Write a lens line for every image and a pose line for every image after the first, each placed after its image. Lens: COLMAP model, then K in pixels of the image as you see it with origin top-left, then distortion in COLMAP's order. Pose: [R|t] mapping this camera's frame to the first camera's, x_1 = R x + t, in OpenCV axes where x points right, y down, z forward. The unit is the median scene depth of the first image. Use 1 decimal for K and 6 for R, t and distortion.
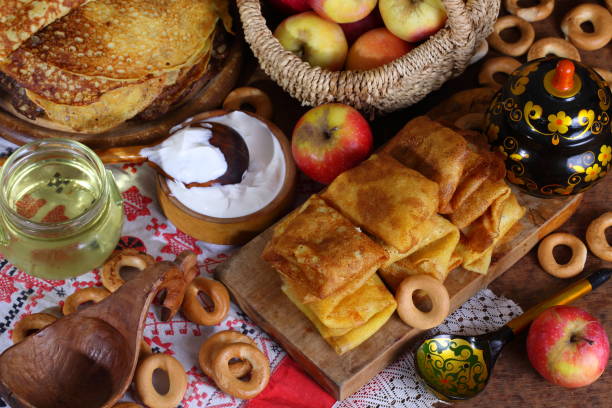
lens RADIAL K [[1866.9, 0, 306.0], [0, 1866.9, 204.0], [0, 0, 1]] dist [-0.059016, -0.818200]
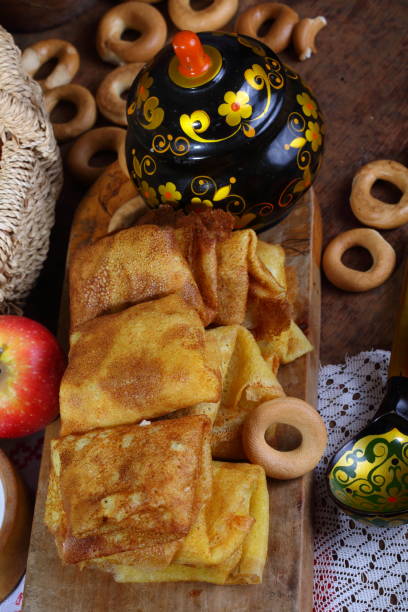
lens RADIAL K [[1866.9, 0, 204.0], [0, 1866.9, 306.0], [0, 0, 1]] dist [-0.059016, -0.818200]
pose [[0.681952, -0.680122, 0.269027, -0.101947], [0.707893, 0.706263, -0.008940, 0.005185], [-0.183923, 0.196539, 0.963091, 0.359061]]
